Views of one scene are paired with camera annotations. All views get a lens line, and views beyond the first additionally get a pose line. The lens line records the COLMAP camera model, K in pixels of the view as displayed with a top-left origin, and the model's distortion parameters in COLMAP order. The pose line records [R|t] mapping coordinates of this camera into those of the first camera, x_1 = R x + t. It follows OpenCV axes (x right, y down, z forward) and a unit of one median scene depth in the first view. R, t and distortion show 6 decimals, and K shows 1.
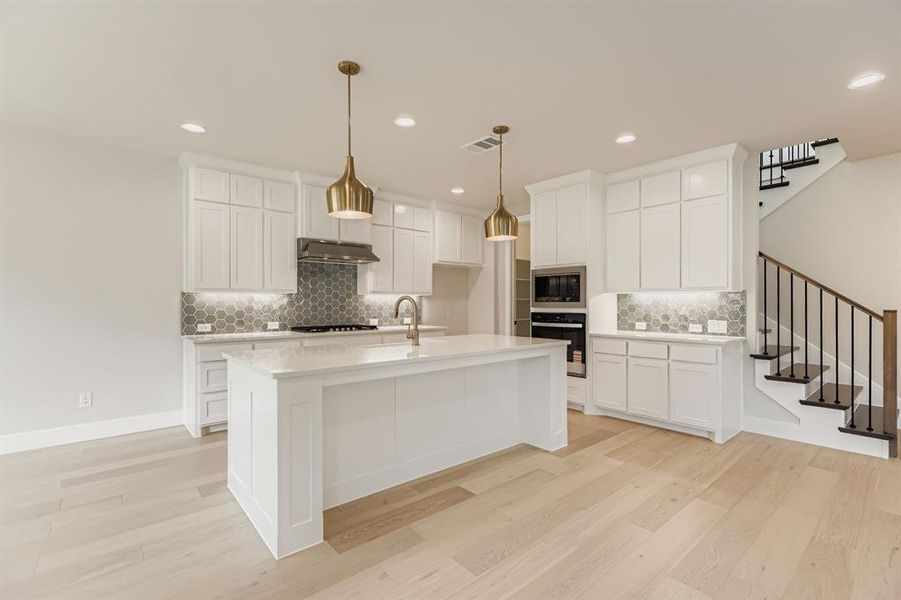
lens RADIAL K [[410.1, 0, 455.5], [0, 410.1, 300.2], [0, 0, 1]] dist [-0.002505, 0.002073]
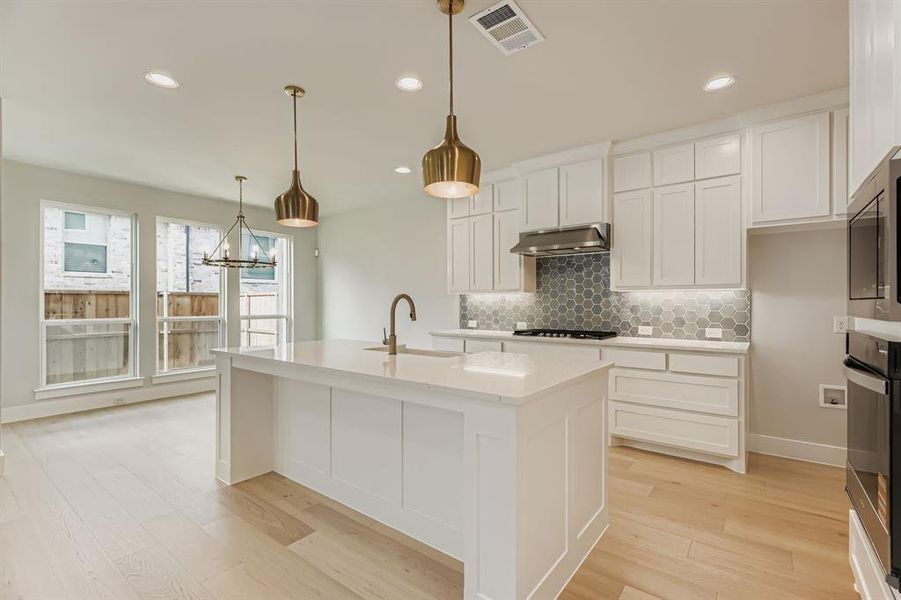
lens RADIAL K [[410.1, 0, 454.3], [0, 410.1, 302.5], [0, 0, 1]] dist [-0.002505, 0.002073]
pose [[0.210716, -0.001065, -0.977547, 0.543664], [0.006897, 0.999976, 0.000397, 0.004676], [0.977523, -0.006826, 0.210719, 0.704484]]
